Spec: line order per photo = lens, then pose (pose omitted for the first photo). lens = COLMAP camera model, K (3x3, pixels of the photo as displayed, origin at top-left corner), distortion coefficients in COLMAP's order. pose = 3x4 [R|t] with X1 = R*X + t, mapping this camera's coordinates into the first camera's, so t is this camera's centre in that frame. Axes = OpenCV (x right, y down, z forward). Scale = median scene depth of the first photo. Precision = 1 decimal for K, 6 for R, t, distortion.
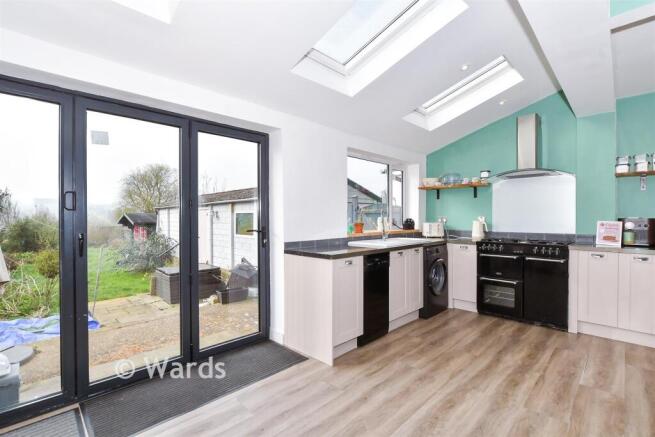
lens RADIAL K [[302.5, 0, 327.5], [0, 302.5, 218.5], [0, 0, 1]] dist [-0.012586, -0.000016]
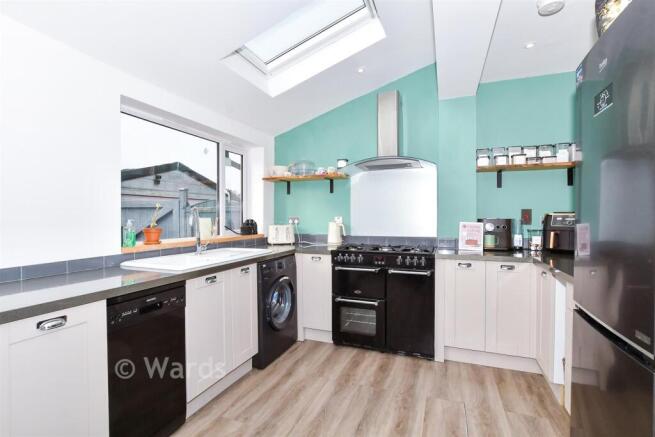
lens RADIAL K [[302.5, 0, 327.5], [0, 302.5, 218.5], [0, 0, 1]] dist [-0.012586, -0.000016]
pose [[0.916191, -0.003268, 0.400728, 0.188728], [0.003052, 0.999995, 0.001177, -0.003567], [-0.400730, 0.000145, 0.916196, 0.322801]]
